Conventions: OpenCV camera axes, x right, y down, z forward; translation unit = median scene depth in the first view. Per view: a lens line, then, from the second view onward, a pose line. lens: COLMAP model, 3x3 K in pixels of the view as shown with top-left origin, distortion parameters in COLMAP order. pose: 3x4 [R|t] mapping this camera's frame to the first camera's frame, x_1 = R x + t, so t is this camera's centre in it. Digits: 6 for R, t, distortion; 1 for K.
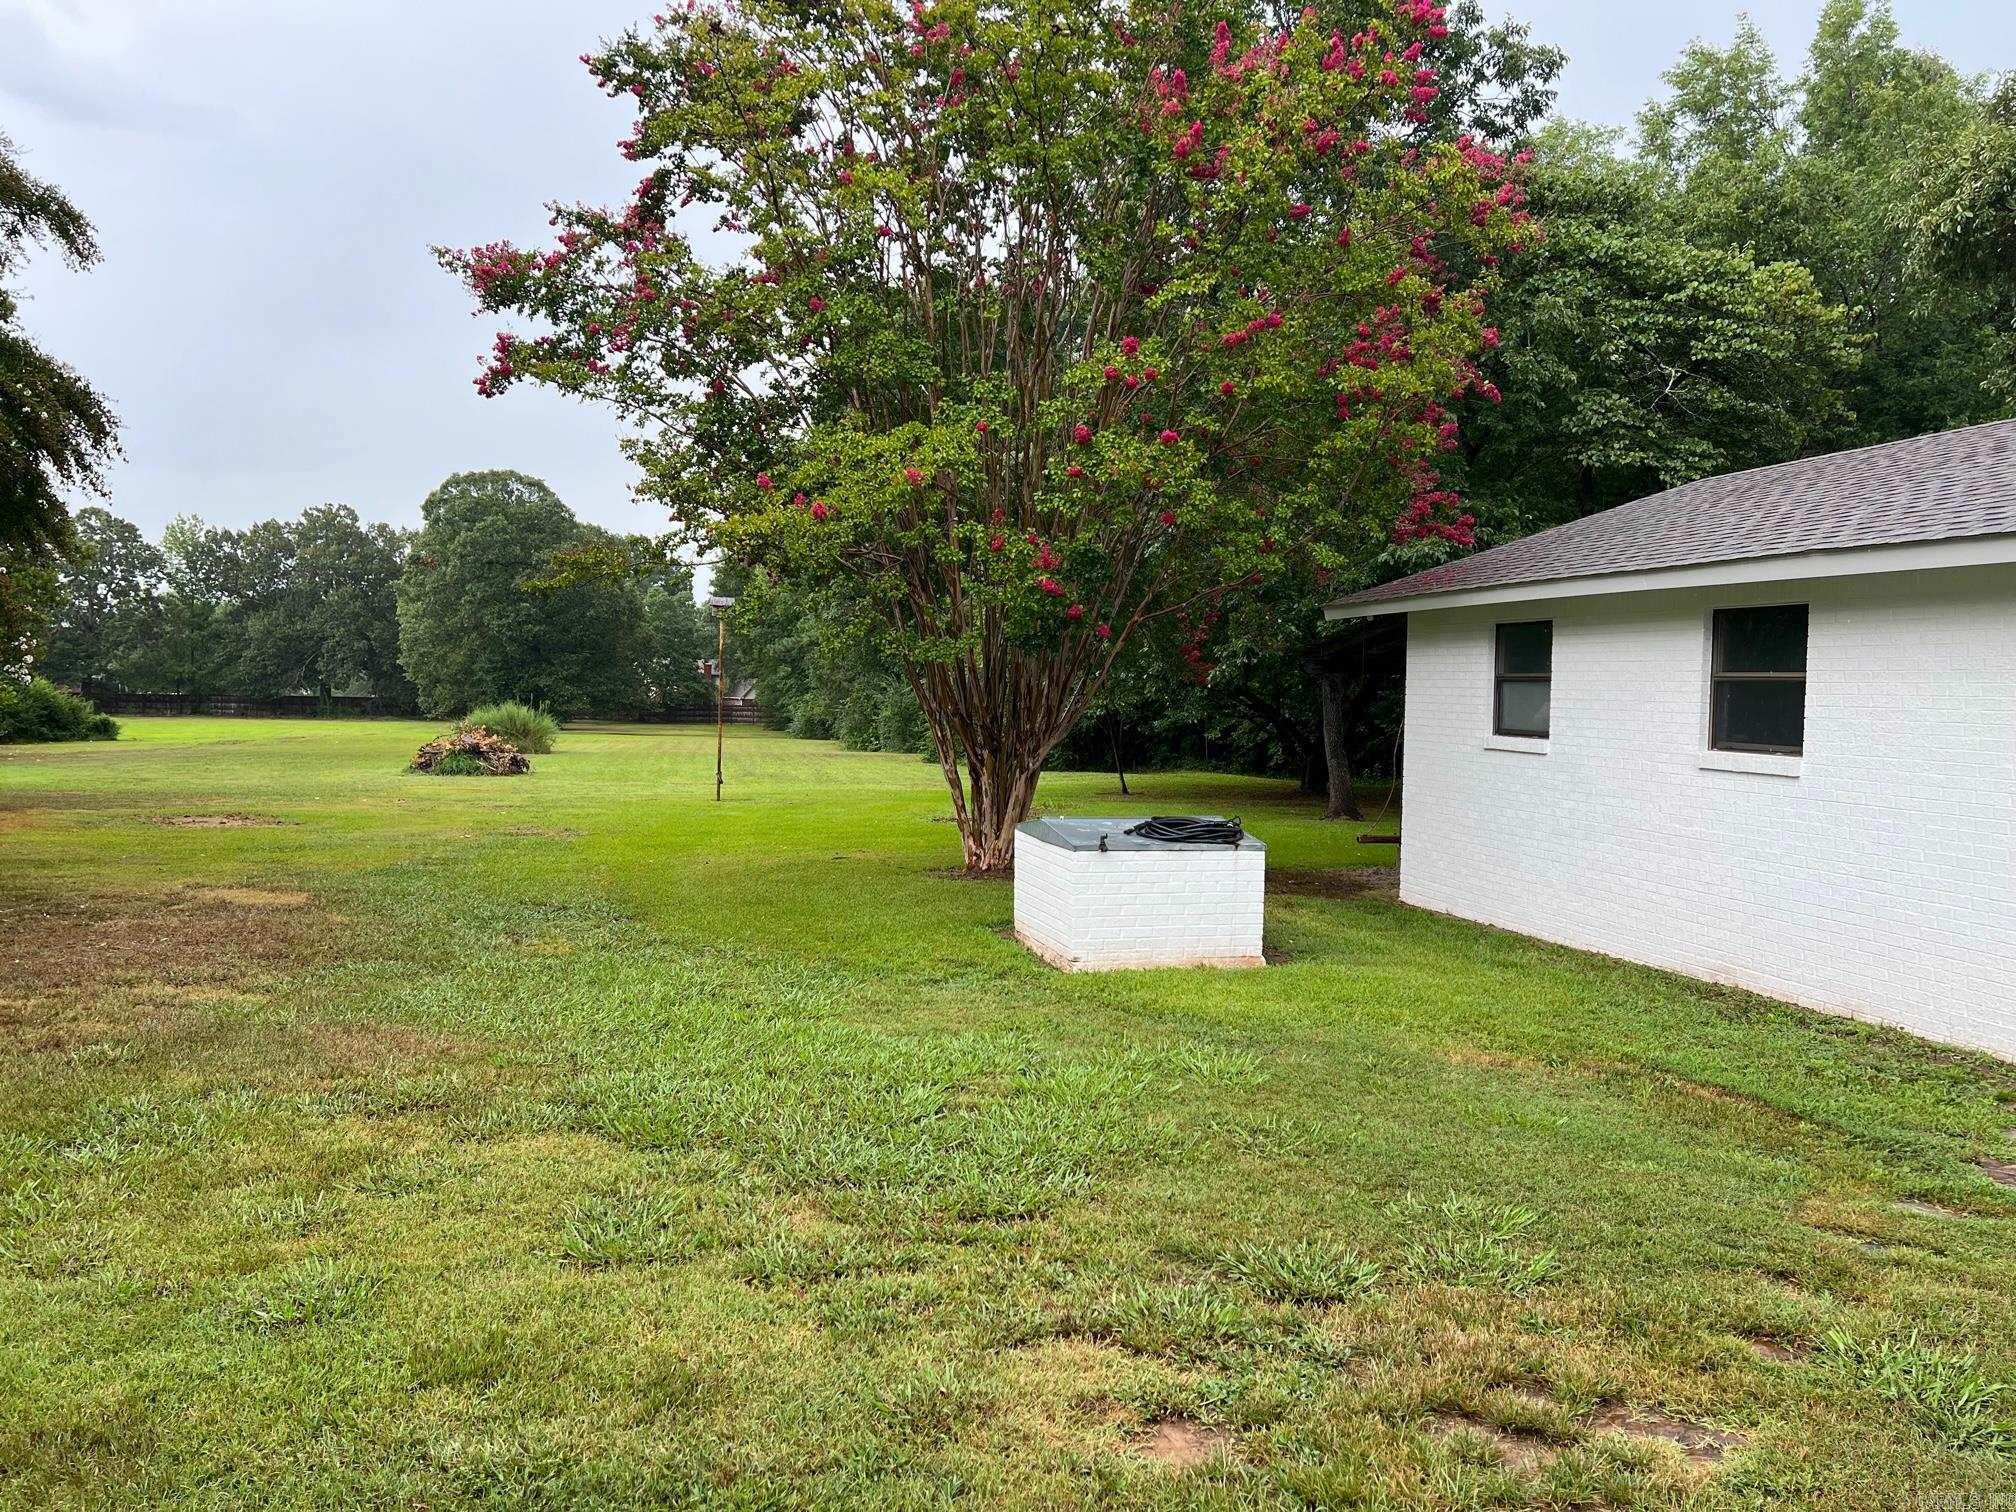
lens RADIAL K [[1503.4, 0, 1007.5], [0, 1503.4, 760.9], [0, 0, 1]] dist [0.035817, -0.033192]
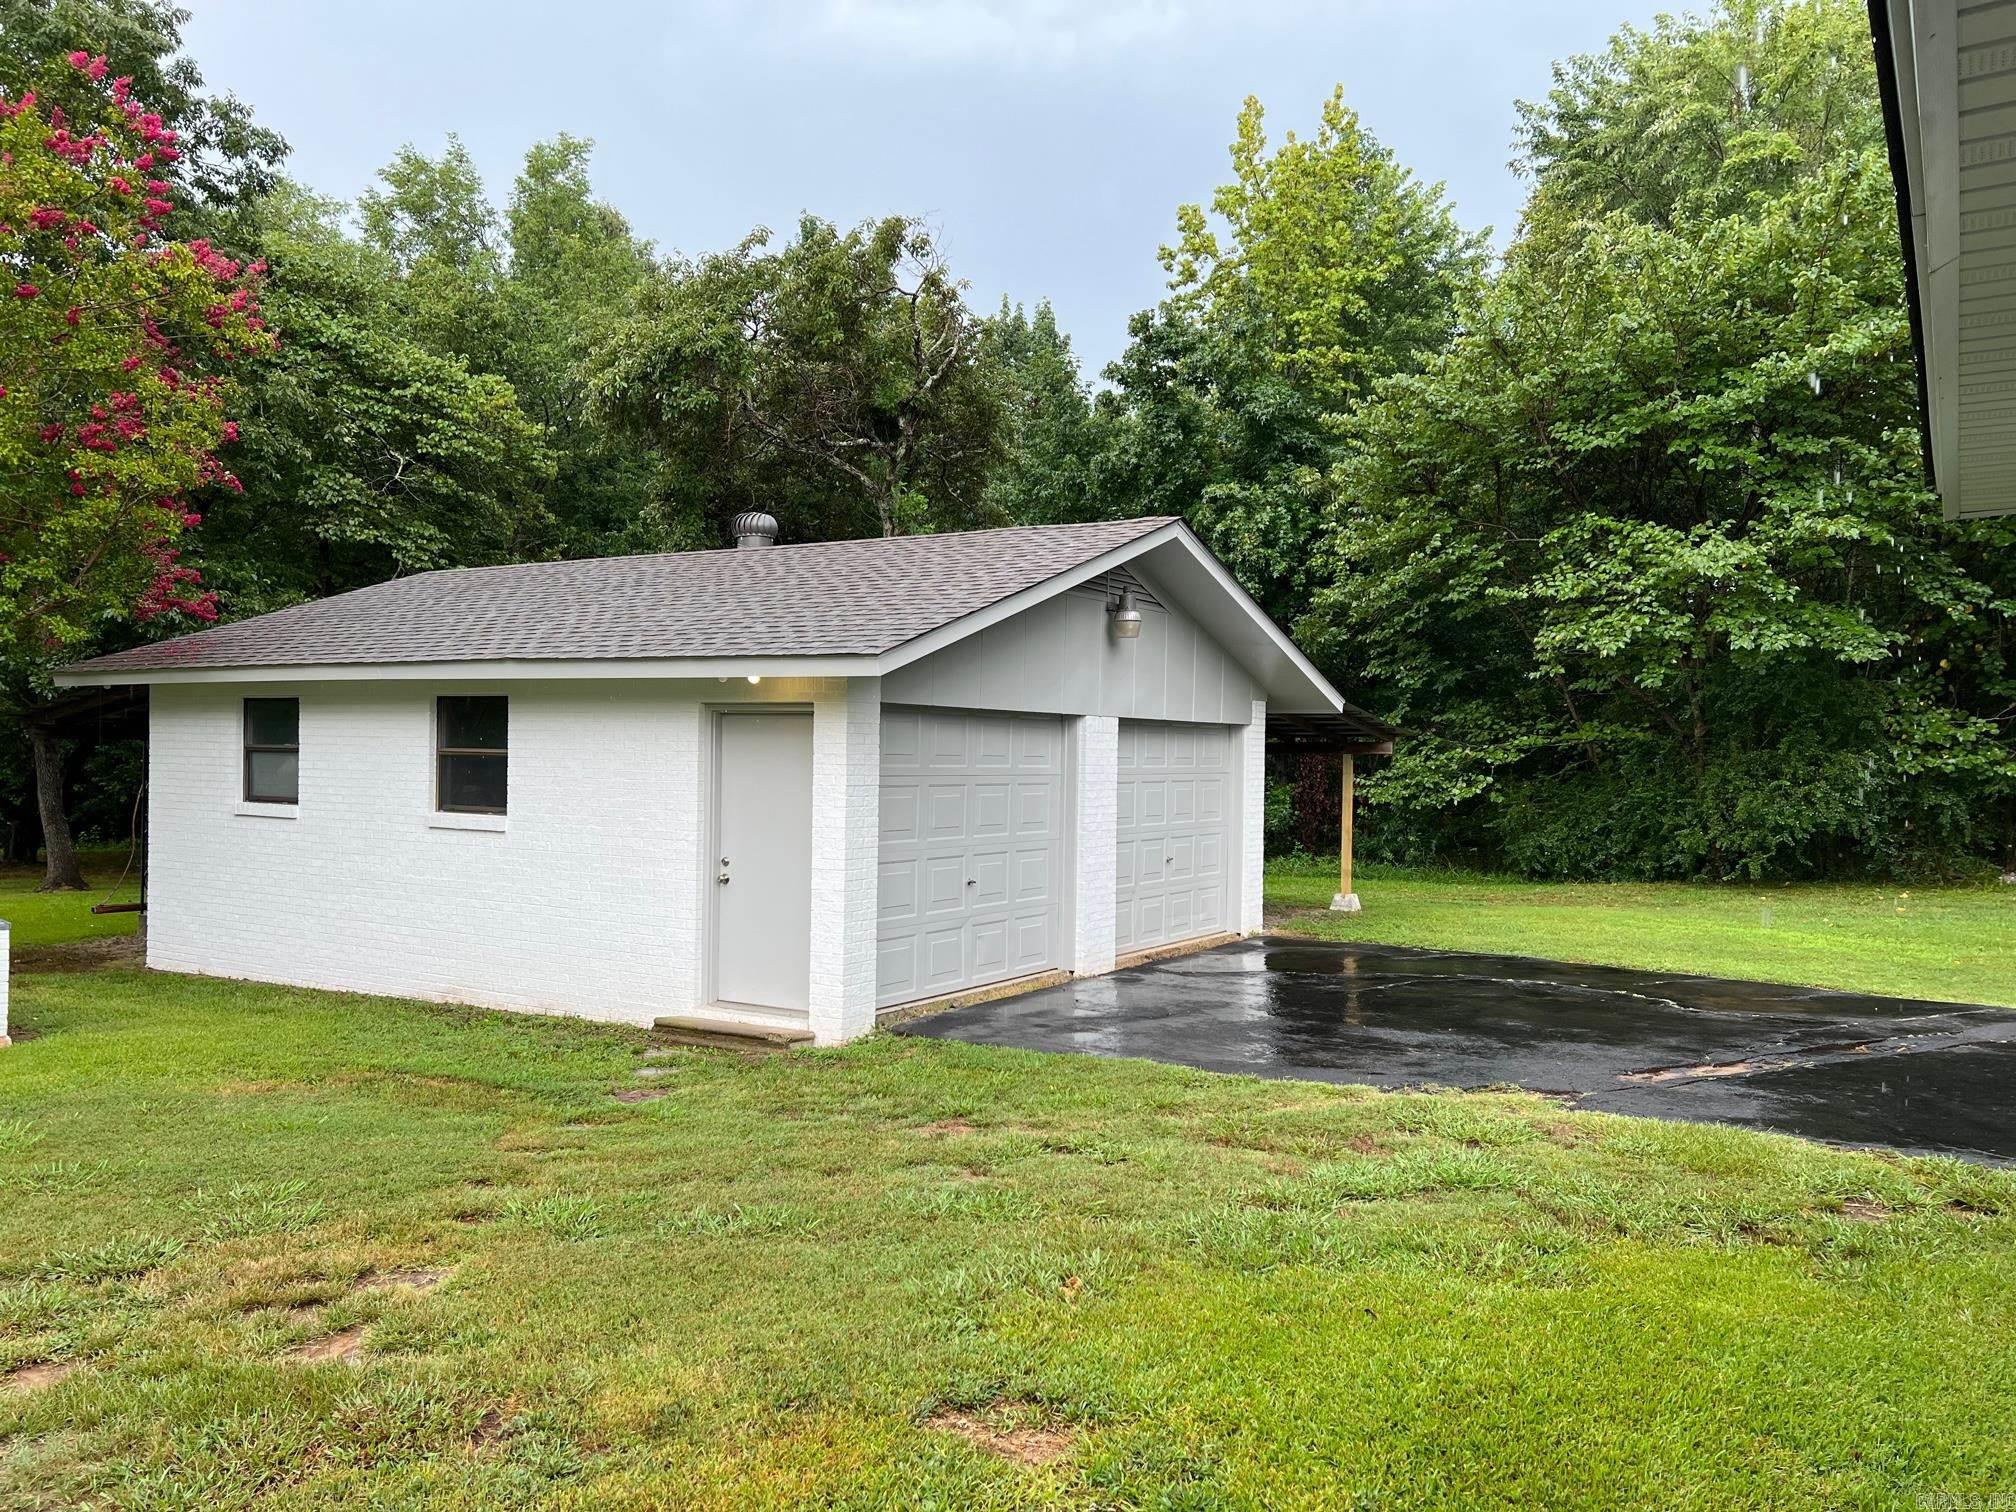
lens RADIAL K [[1503.4, 0, 1009.7], [0, 1503.4, 752.0], [0, 0, 1]] dist [0.035817, -0.033192]
pose [[0.703859, -0.008543, 0.710289, -0.062784], [0.034700, 0.999147, -0.022368, -0.010223], [-0.709492, 0.040391, 0.703555, -0.155118]]
